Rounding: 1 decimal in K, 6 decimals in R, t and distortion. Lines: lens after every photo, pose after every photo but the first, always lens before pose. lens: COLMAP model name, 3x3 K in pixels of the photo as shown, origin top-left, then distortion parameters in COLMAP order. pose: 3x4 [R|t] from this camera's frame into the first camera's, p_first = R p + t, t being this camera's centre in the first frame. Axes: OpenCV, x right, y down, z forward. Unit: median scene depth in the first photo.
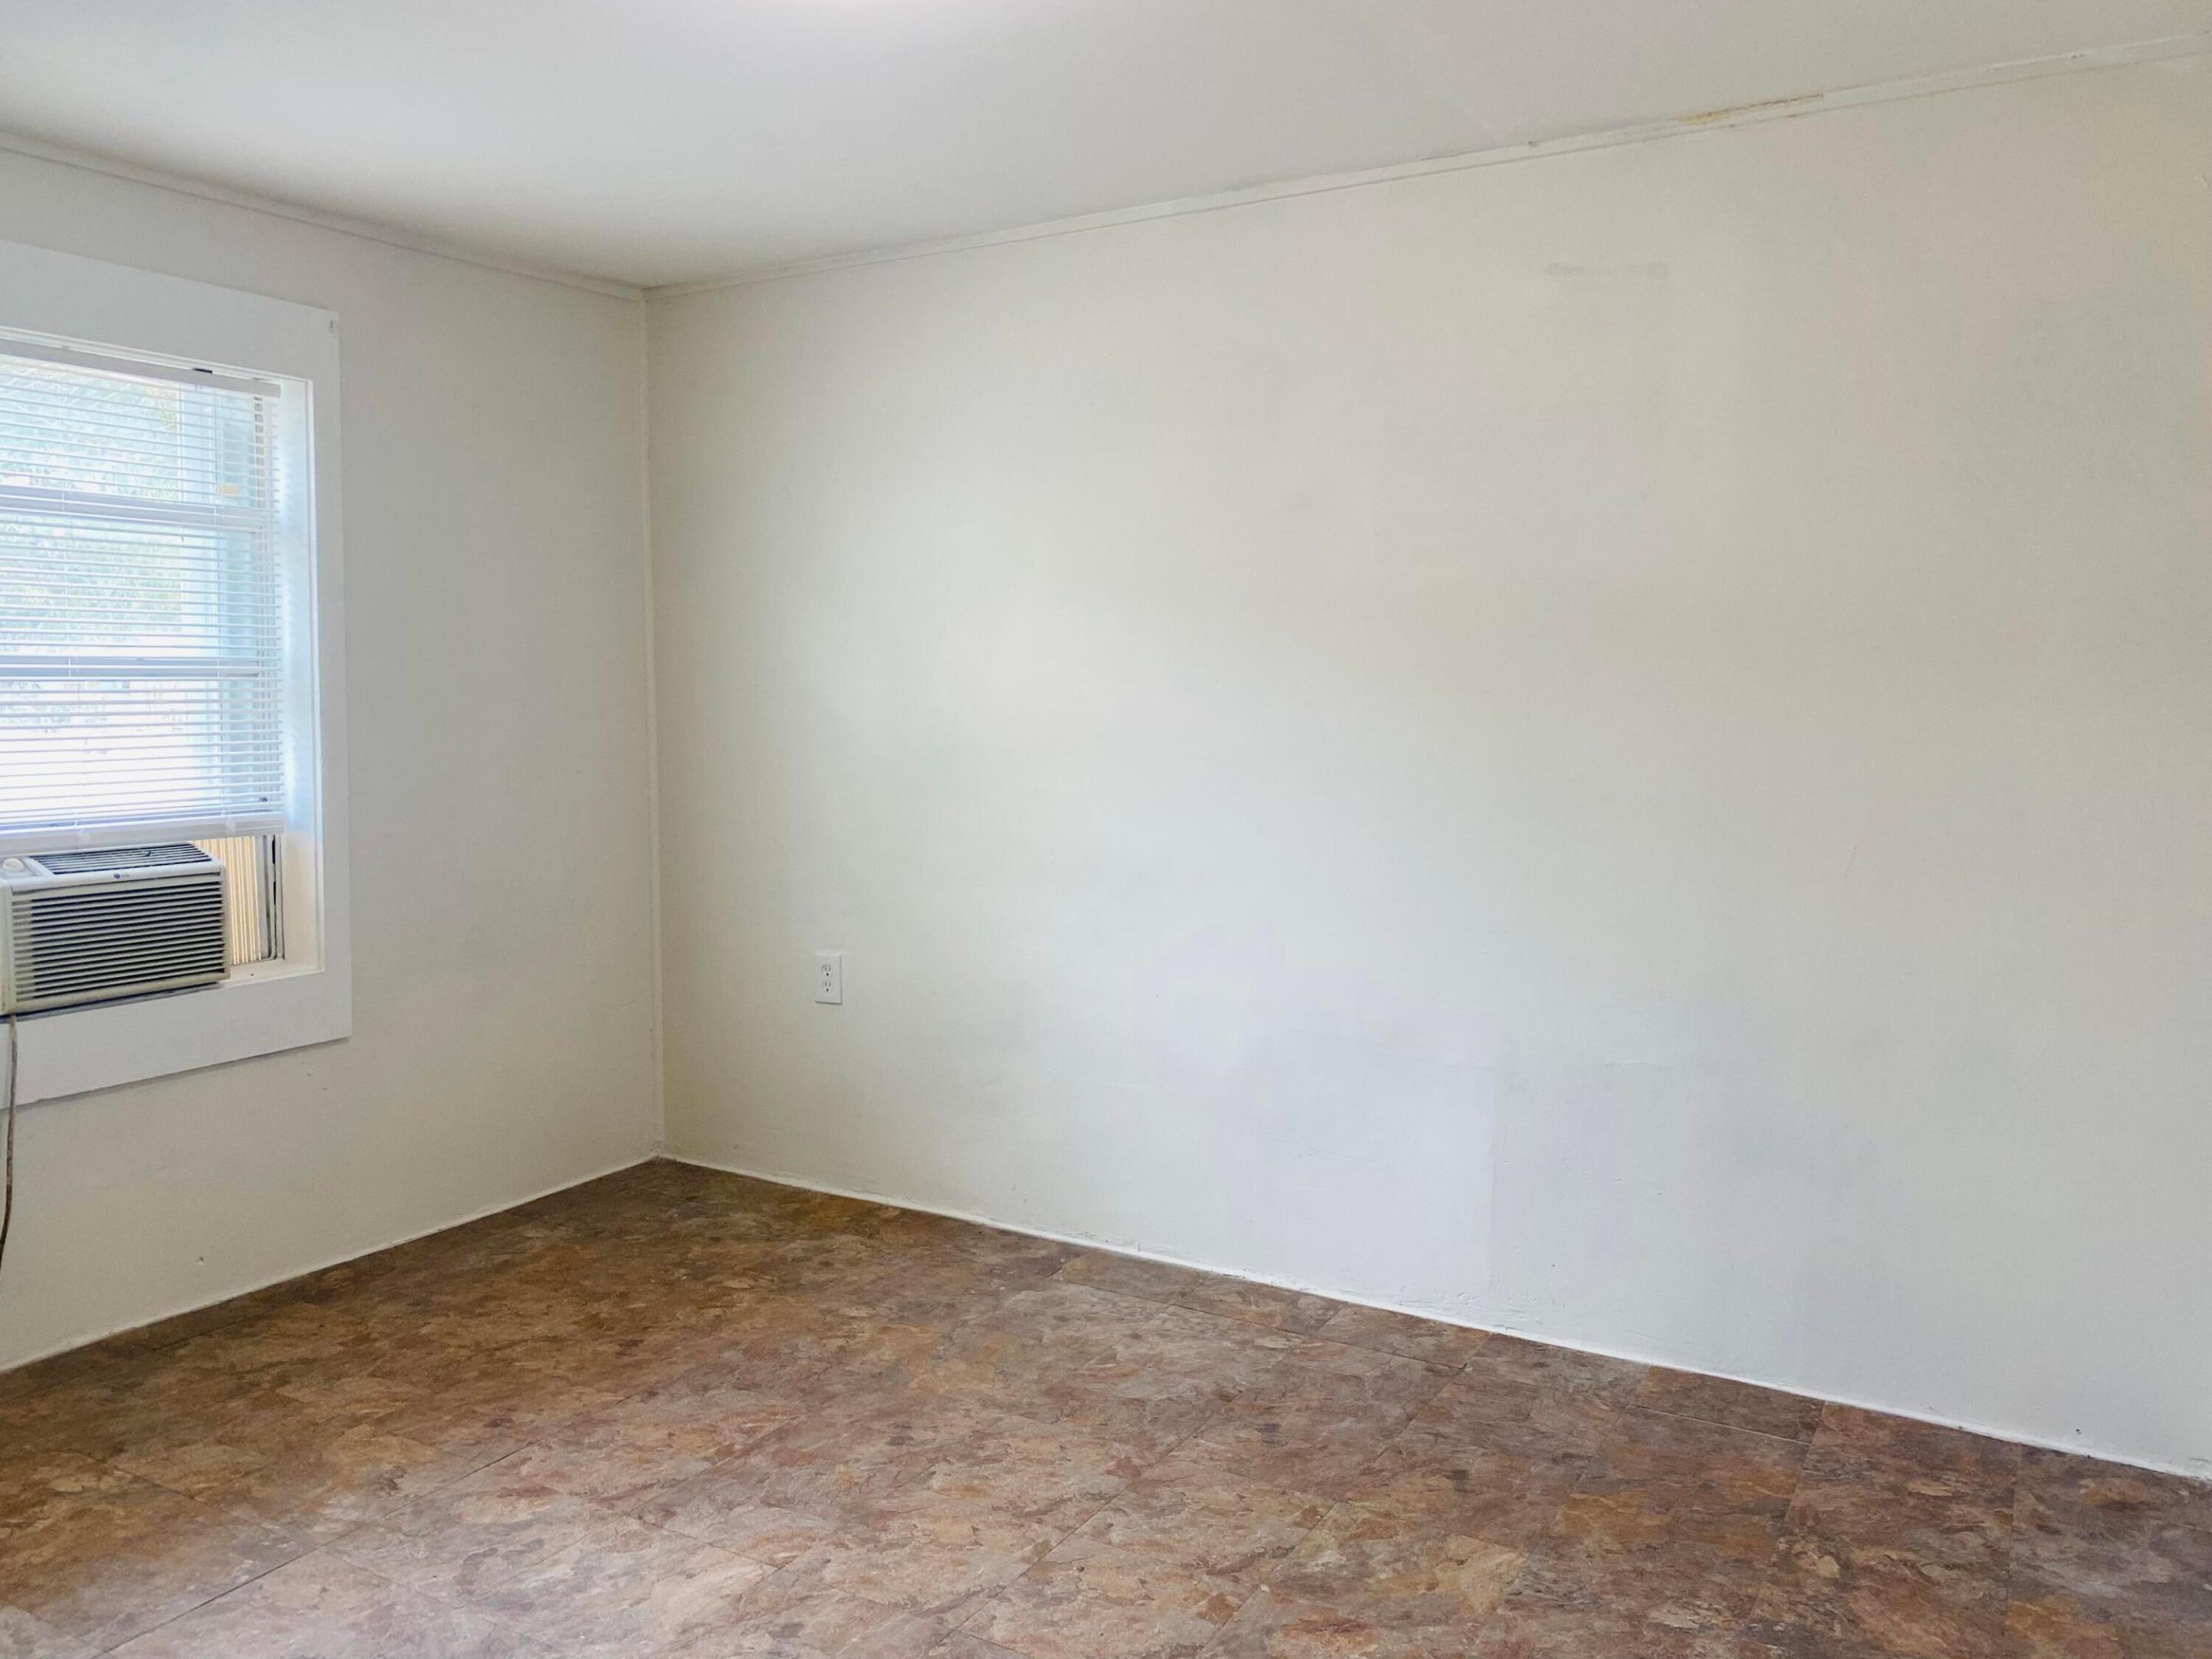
lens RADIAL K [[1668.3, 0, 1106.0], [0, 1668.3, 829.5], [0, 0, 1]] dist [-0.000016, 0.000668]
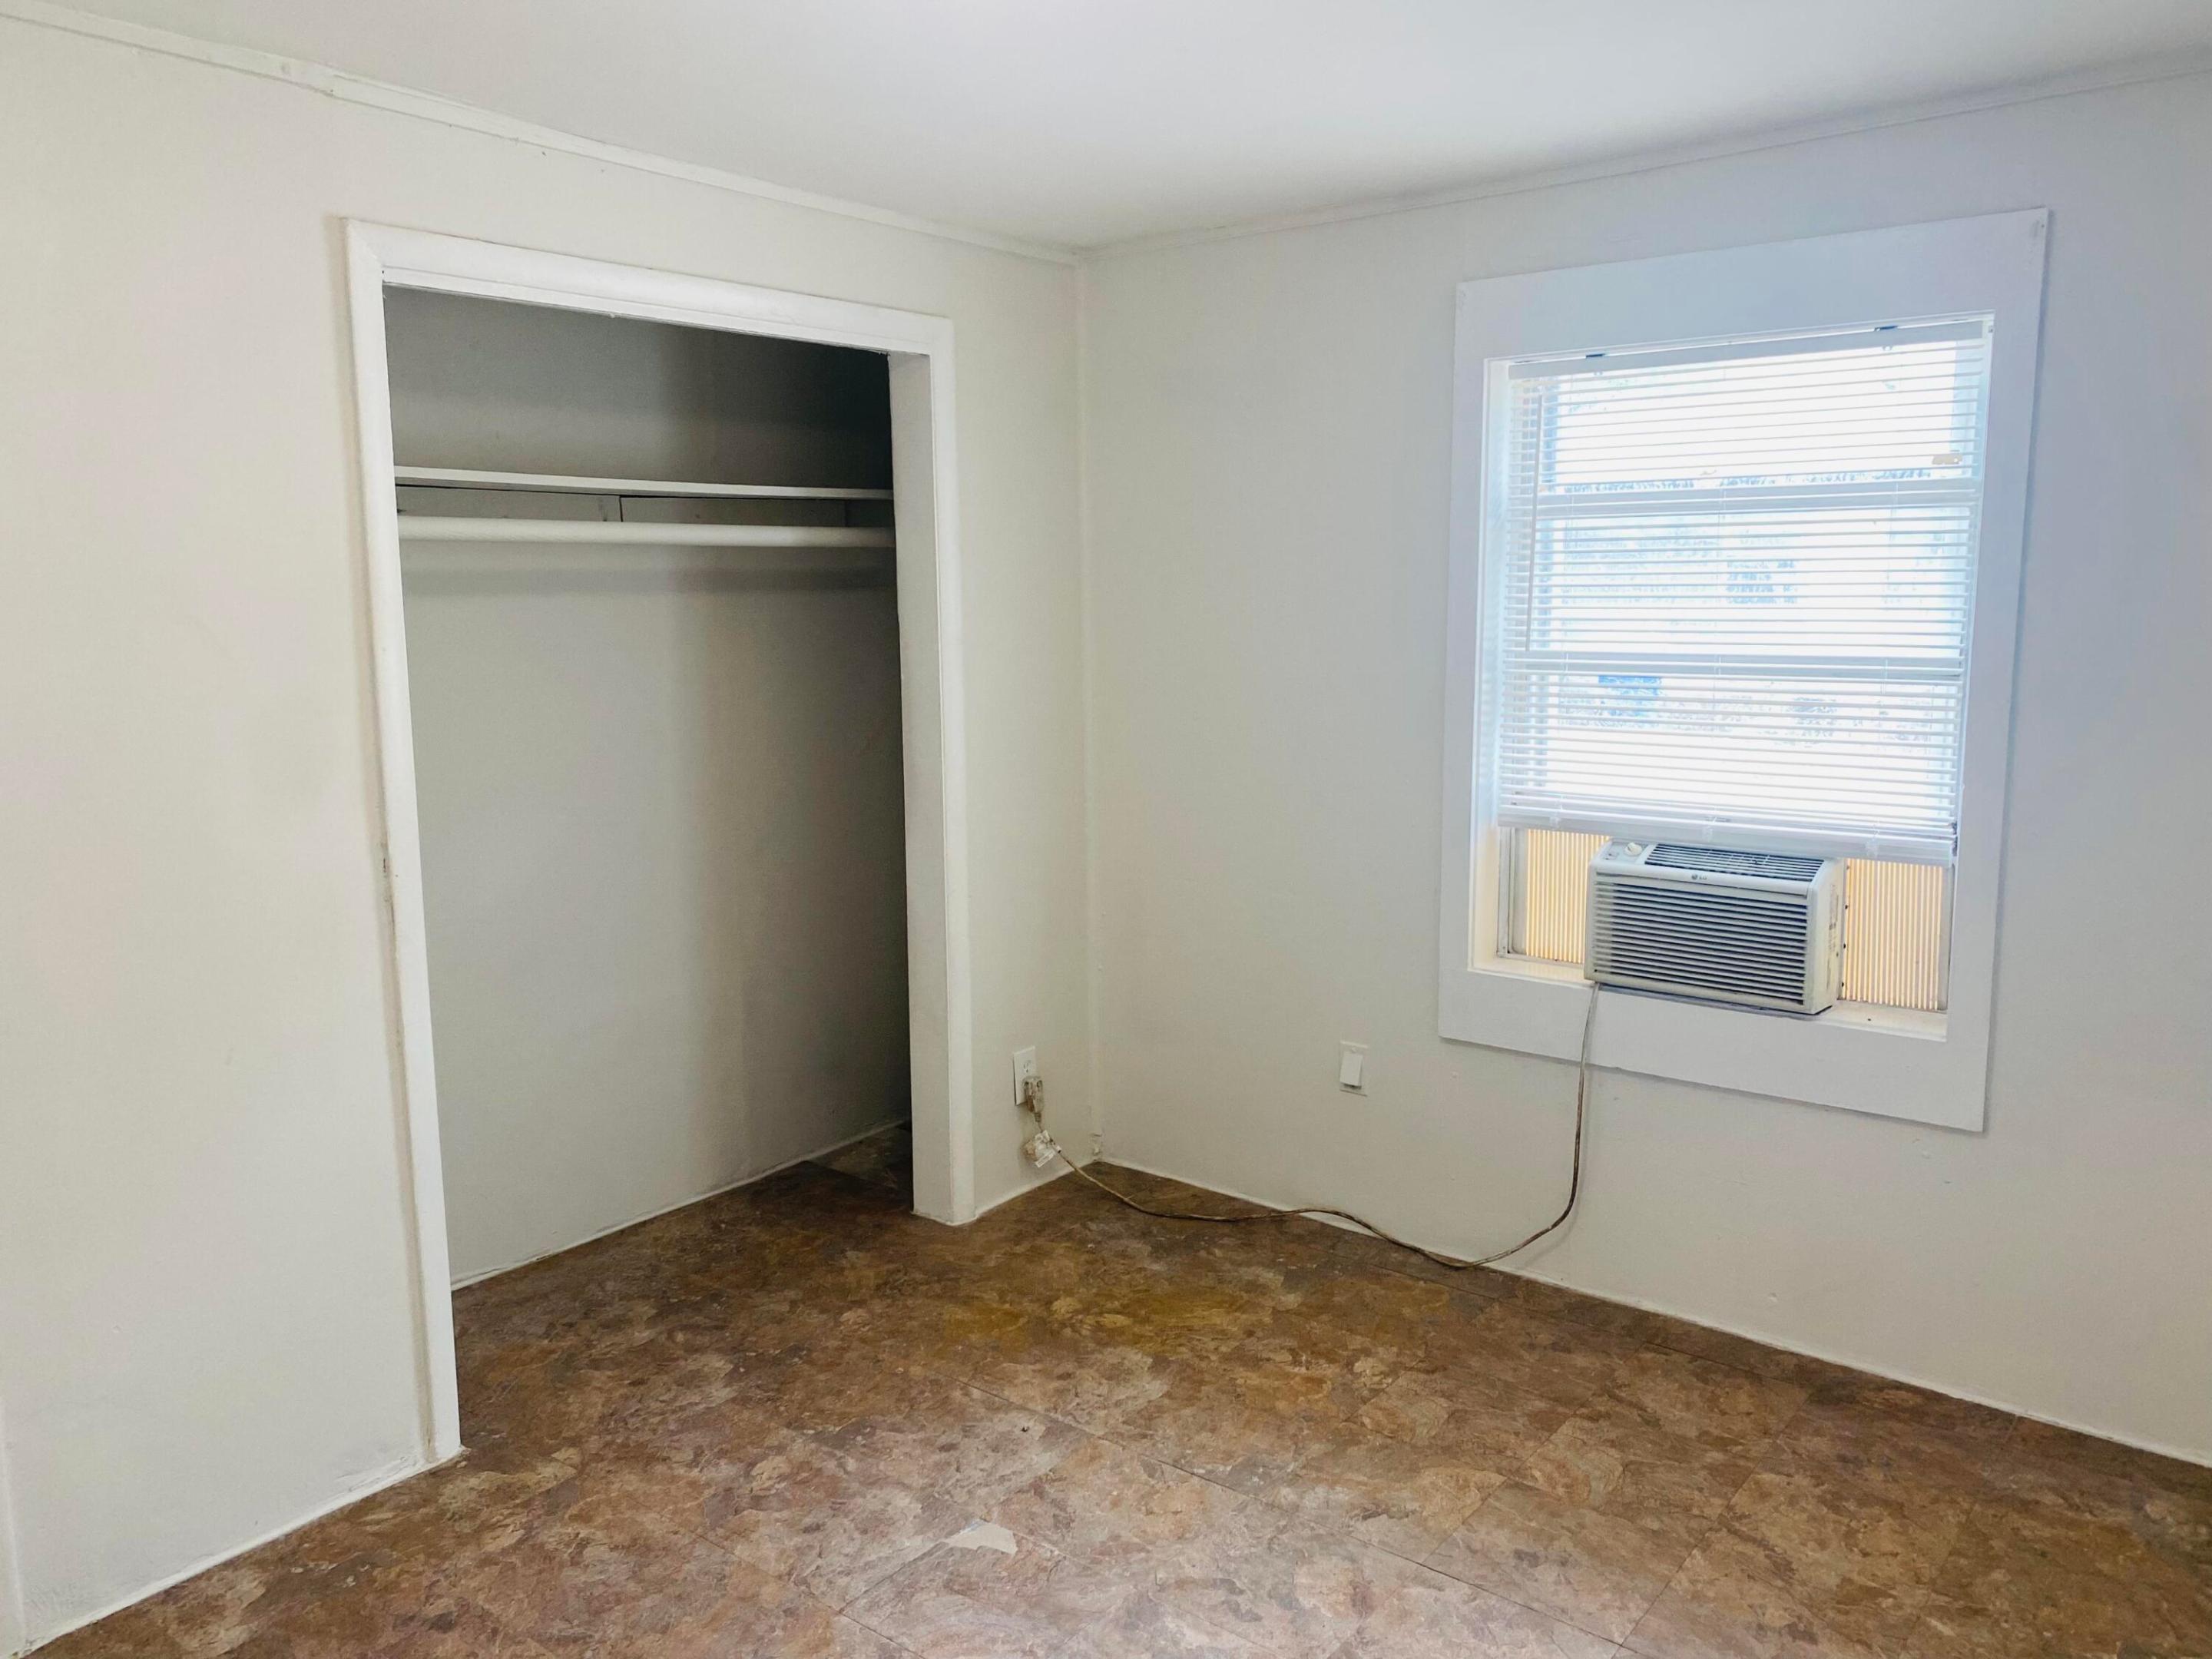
lens RADIAL K [[1668.3, 0, 1106.0], [0, 1668.3, 829.5], [0, 0, 1]] dist [-0.000016, 0.000668]
pose [[-0.143014, 0.127549, -0.981467, 0.407919], [-0.091496, 0.985711, 0.141433, -0.103013], [0.985482, 0.110027, -0.129300, 0.740341]]
